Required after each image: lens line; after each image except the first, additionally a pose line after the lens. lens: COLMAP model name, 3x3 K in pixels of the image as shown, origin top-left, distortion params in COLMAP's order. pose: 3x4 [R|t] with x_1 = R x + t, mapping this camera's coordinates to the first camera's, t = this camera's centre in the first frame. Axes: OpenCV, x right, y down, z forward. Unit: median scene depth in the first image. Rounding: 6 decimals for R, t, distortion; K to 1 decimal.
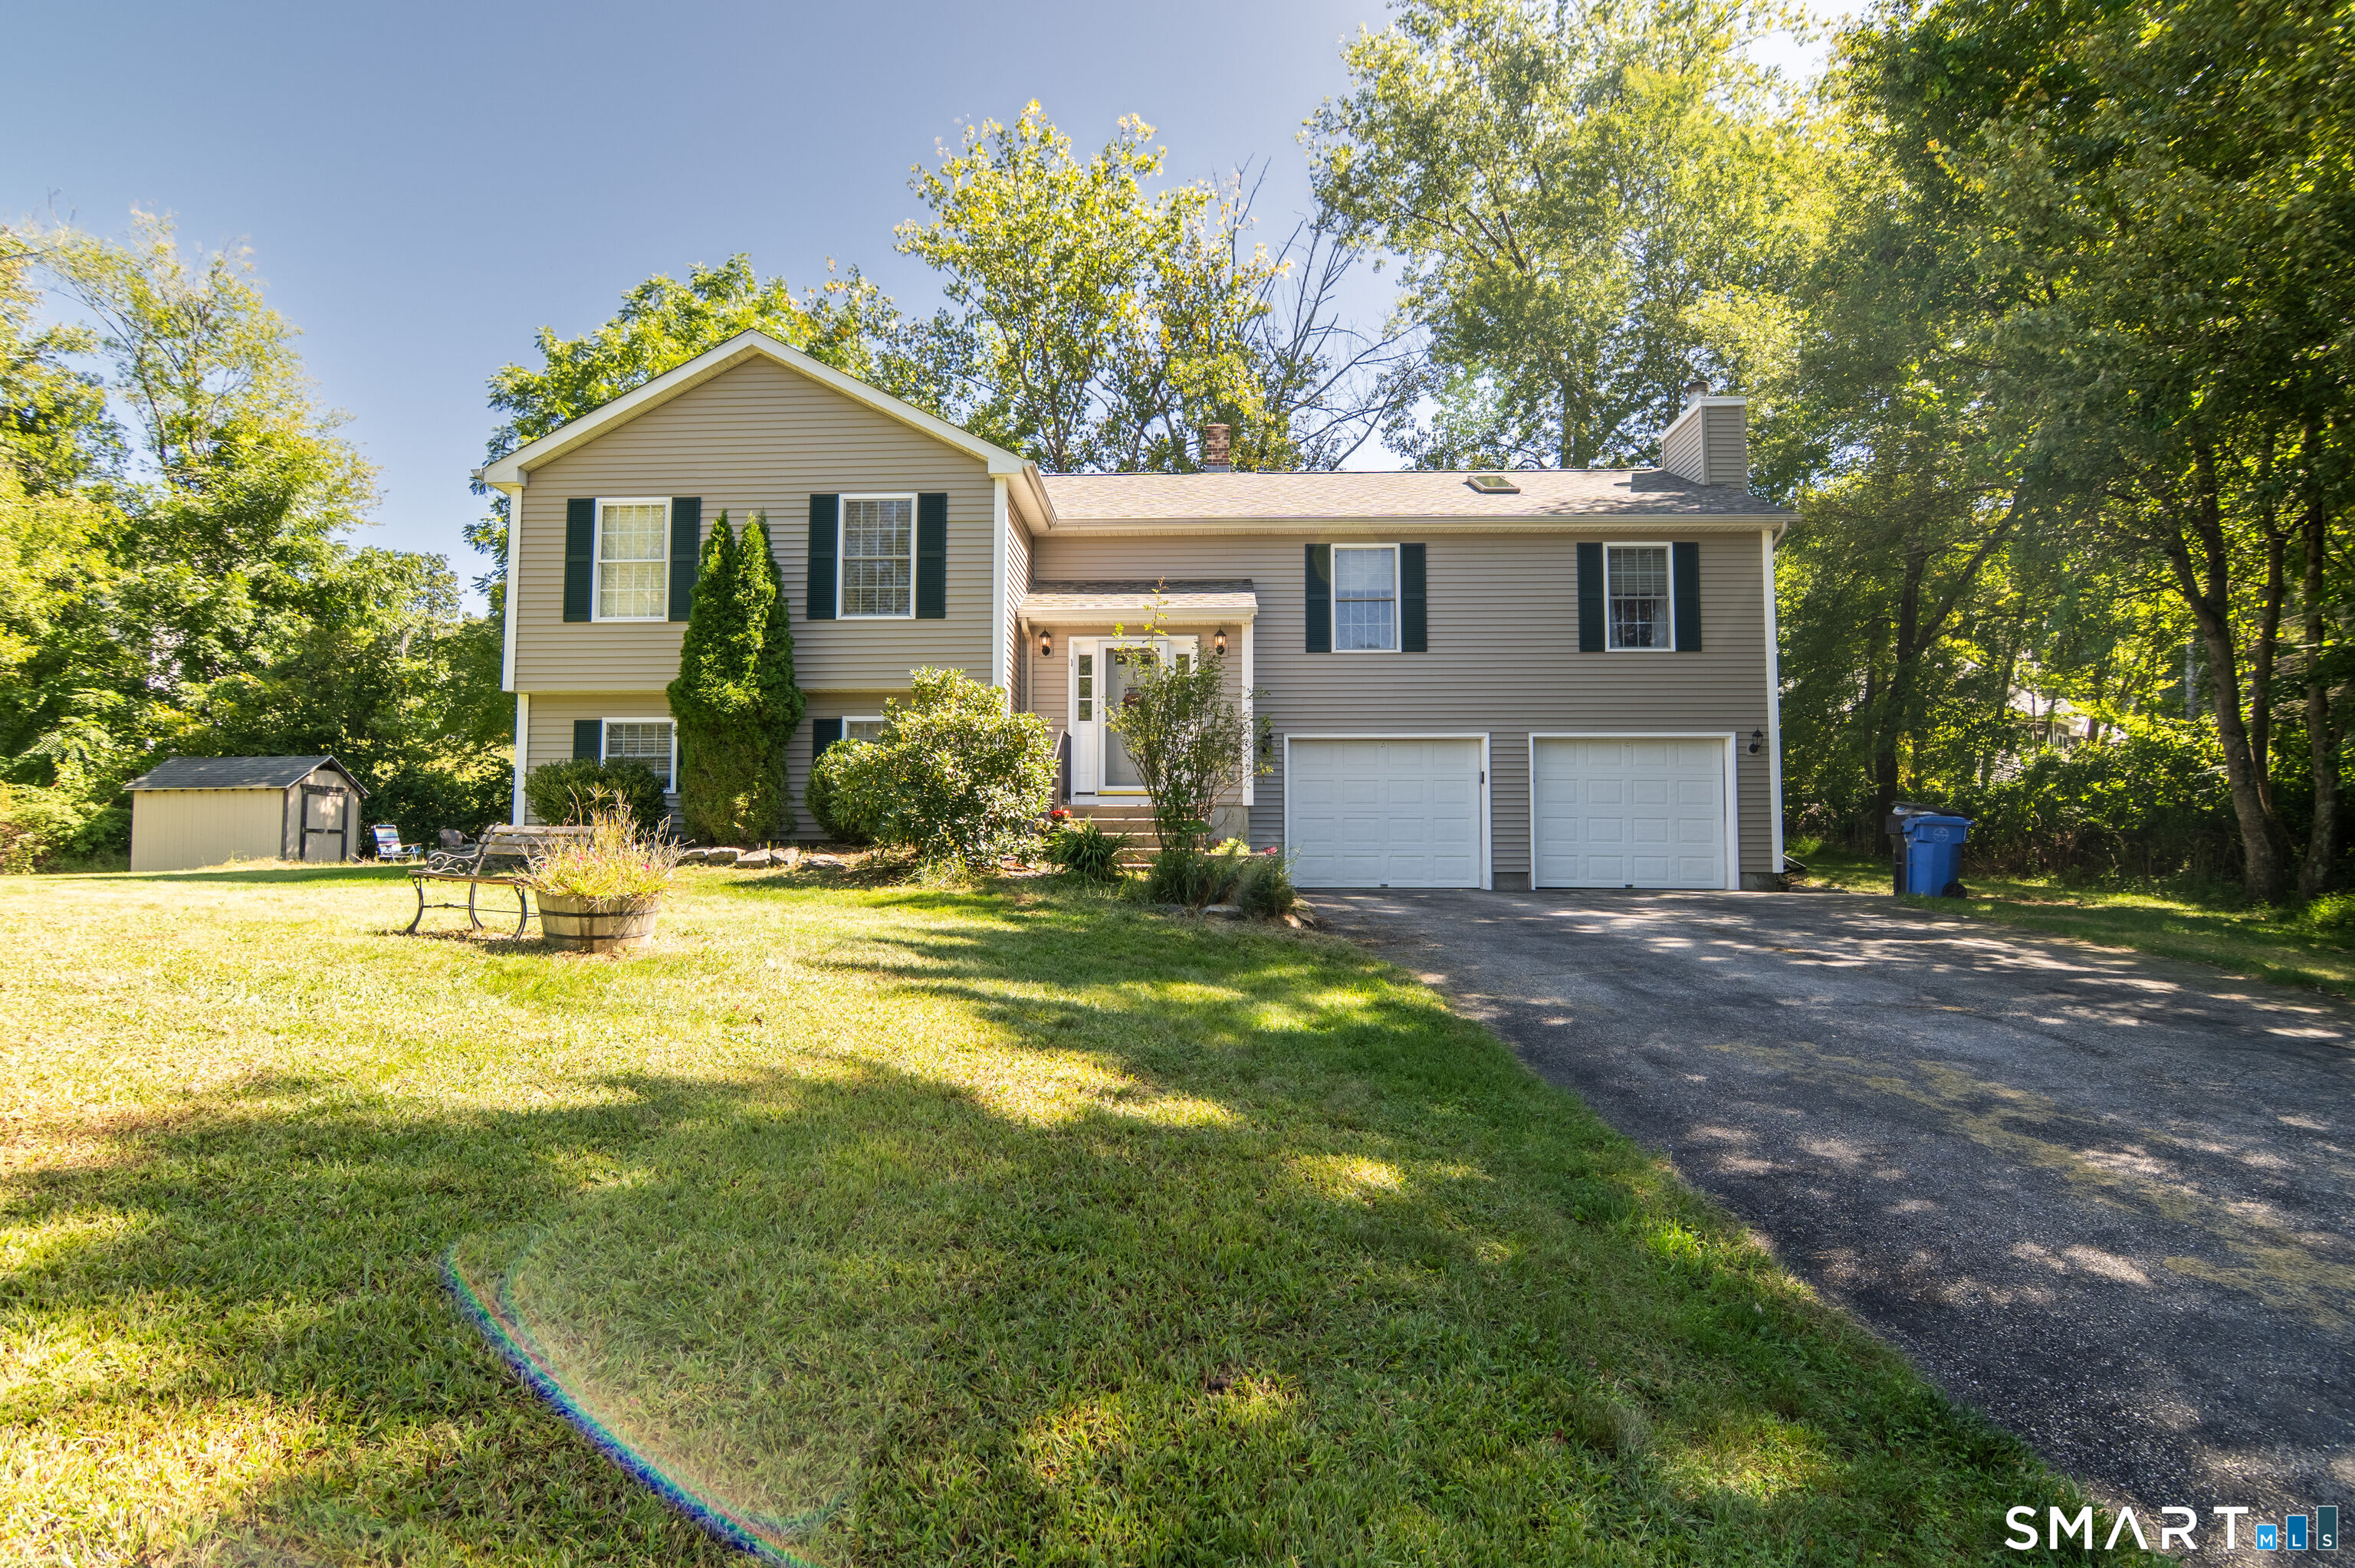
lens RADIAL K [[1149.2, 0, 1159.0], [0, 1149.2, 782.4], [0, 0, 1]] dist [-0.027885, 0.006751]
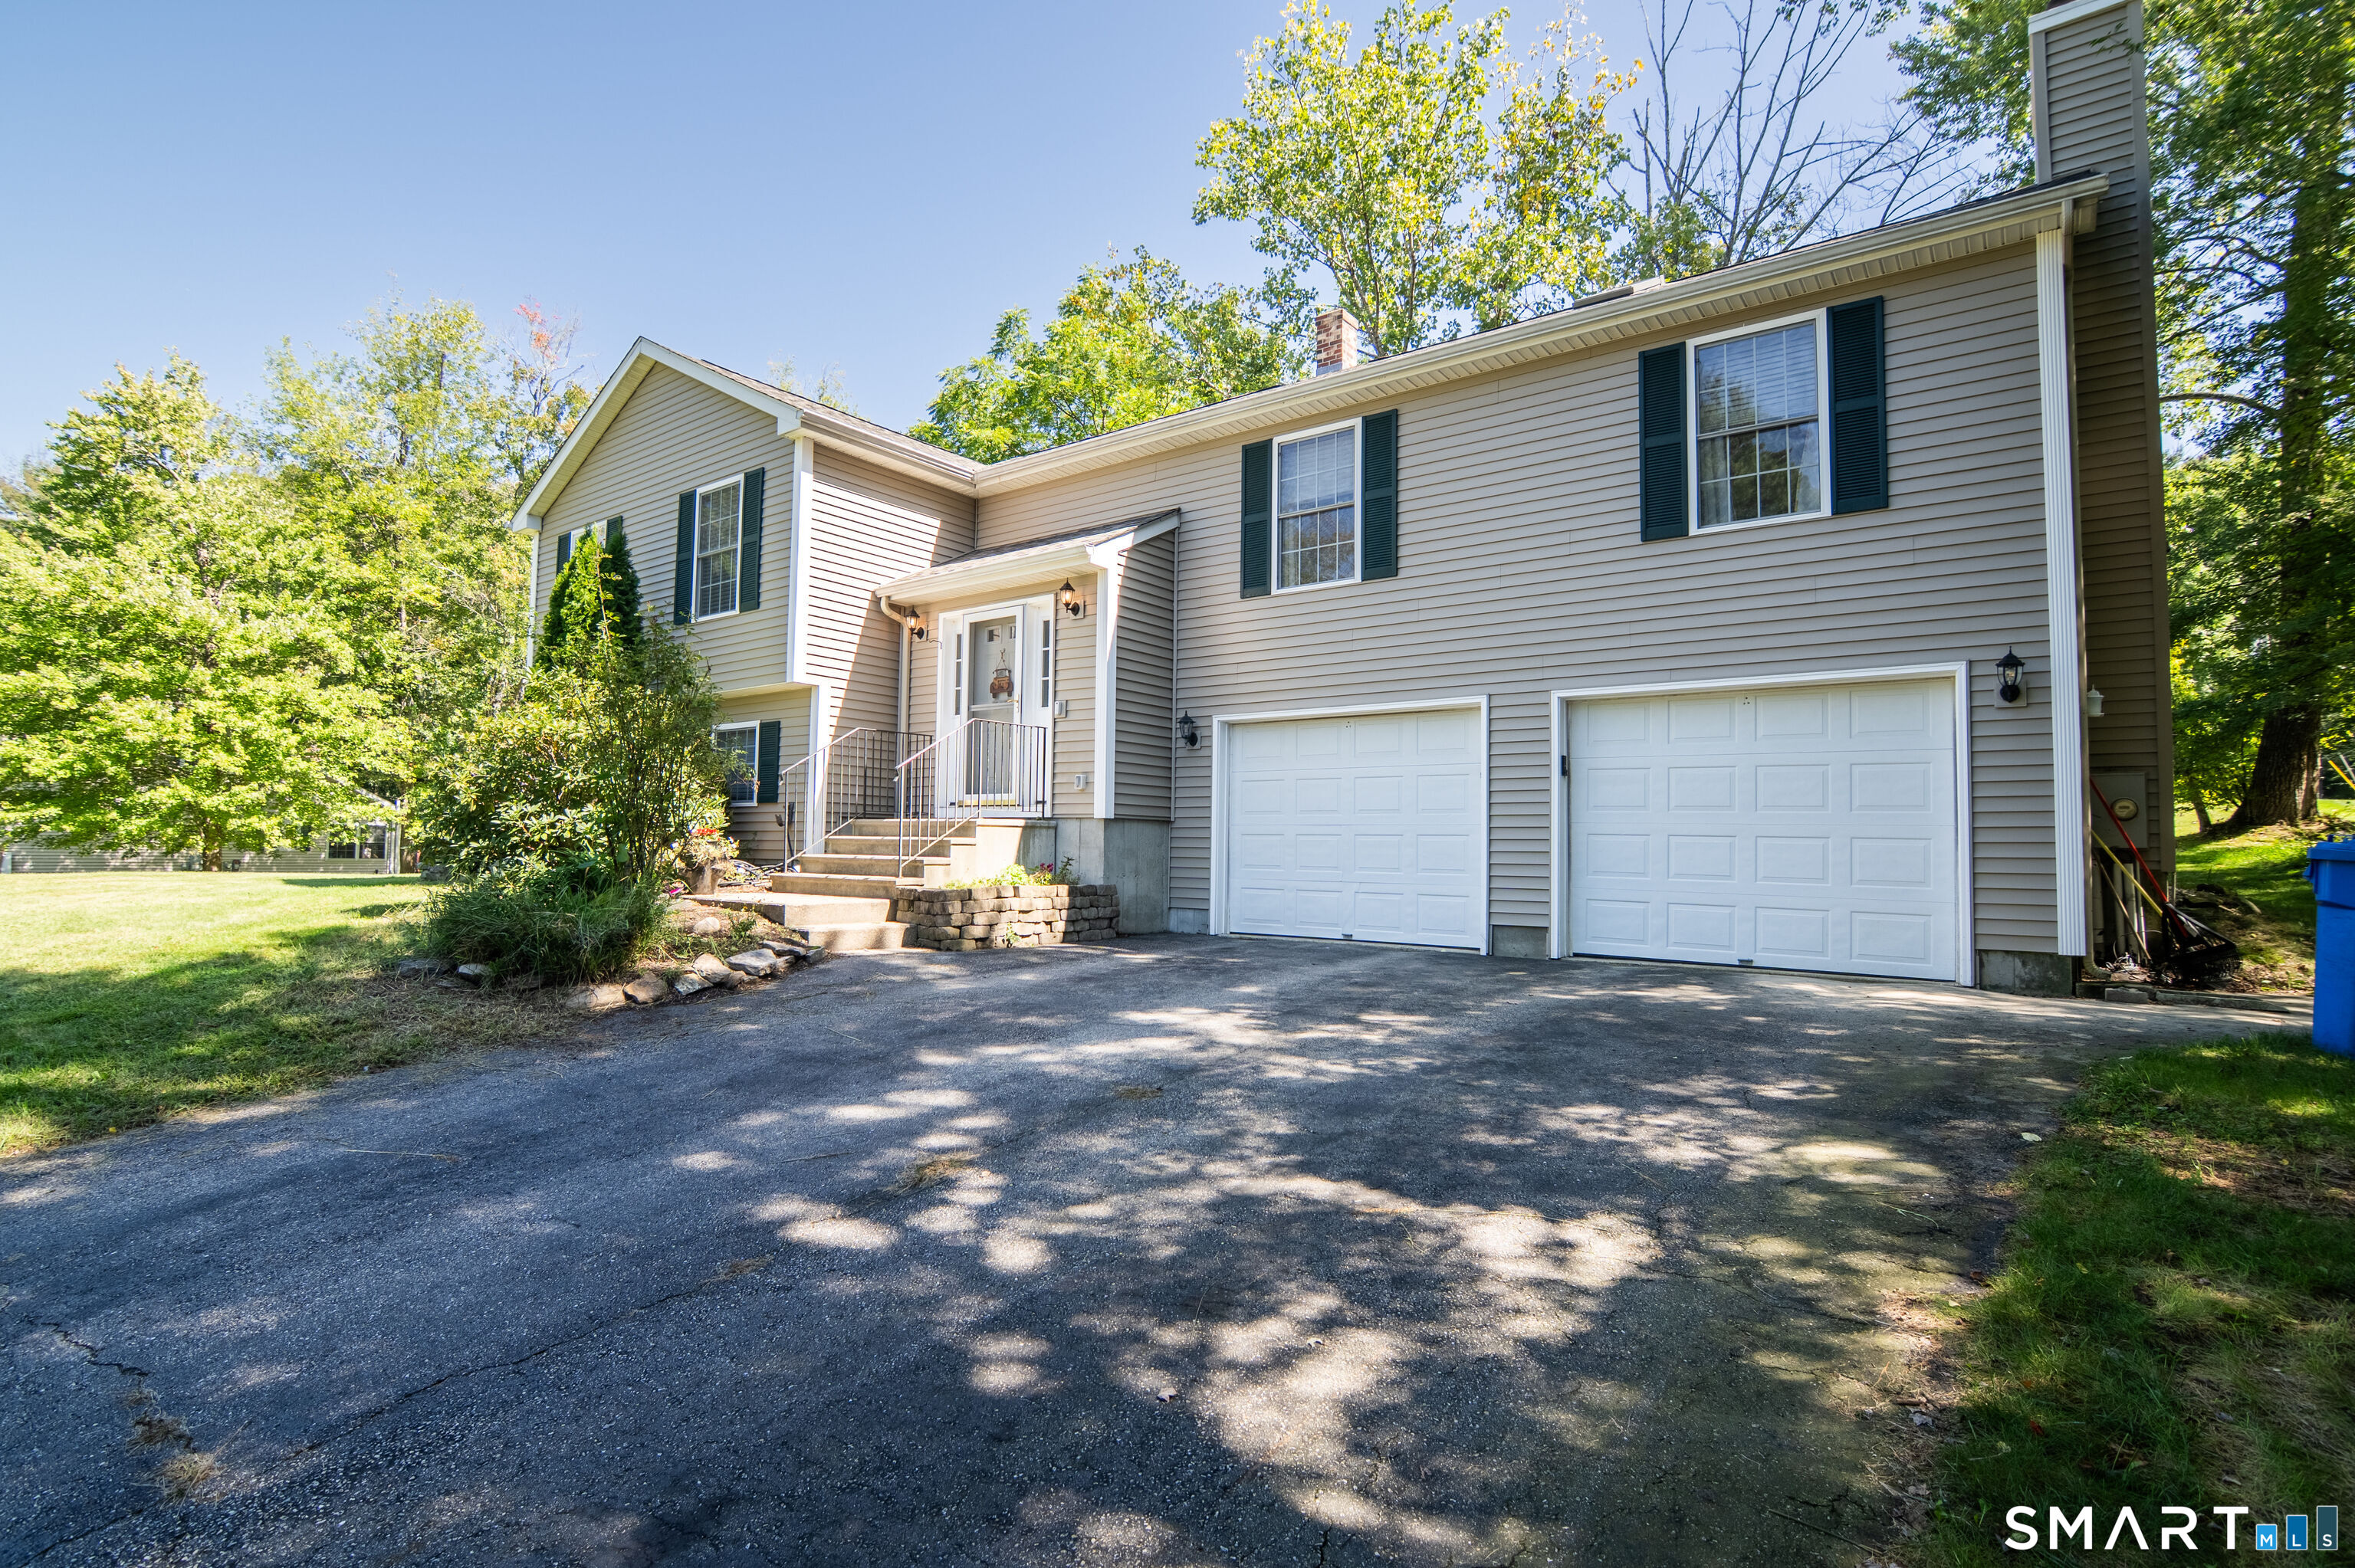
lens RADIAL K [[1149.2, 0, 1159.0], [0, 1149.2, 782.4], [0, 0, 1]] dist [-0.027885, 0.006751]
pose [[0.821133, -0.022147, -0.570308, 0.497926], [0.040304, 0.999002, 0.019235, -0.015948], [0.569313, -0.038780, 0.821206, 0.405168]]
